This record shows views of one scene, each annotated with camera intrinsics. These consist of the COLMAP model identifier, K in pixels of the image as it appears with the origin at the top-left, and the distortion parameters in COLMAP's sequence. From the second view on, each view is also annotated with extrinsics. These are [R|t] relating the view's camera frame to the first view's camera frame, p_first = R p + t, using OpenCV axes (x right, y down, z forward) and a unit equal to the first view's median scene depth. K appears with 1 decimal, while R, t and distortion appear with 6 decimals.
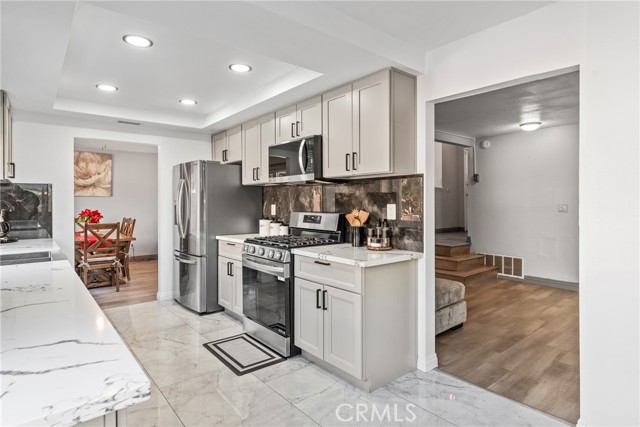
lens RADIAL K [[347.6, 0, 324.0], [0, 347.6, 206.6], [0, 0, 1]] dist [0.000599, -0.000601]
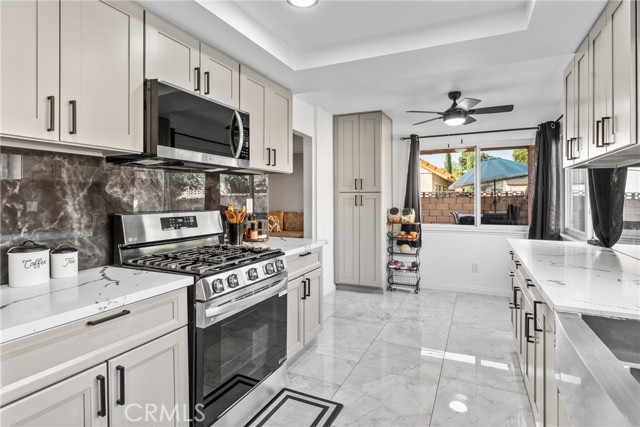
lens RADIAL K [[332.1, 0, 323.4], [0, 332.1, 200.1], [0, 0, 1]] dist [0.001217, 0.000160]
pose [[-0.424267, -0.003668, 0.905530, -0.594438], [0.010184, 0.999909, 0.008822, -0.006721], [-0.905480, 0.012965, -0.424191, 0.867412]]
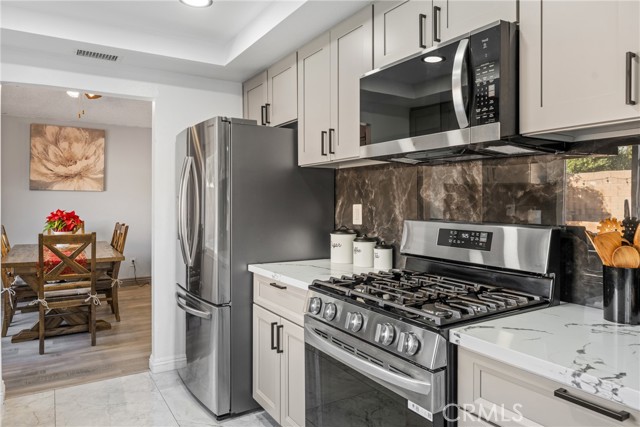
lens RADIAL K [[428.7, 0, 319.3], [0, 428.7, 207.6], [0, 0, 1]] dist [0.006990, 0.001349]
pose [[0.989617, 0.005391, -0.143631, -0.114546], [-0.004807, 0.999979, 0.004414, -0.003526], [0.143652, -0.003677, 0.989621, 0.380441]]
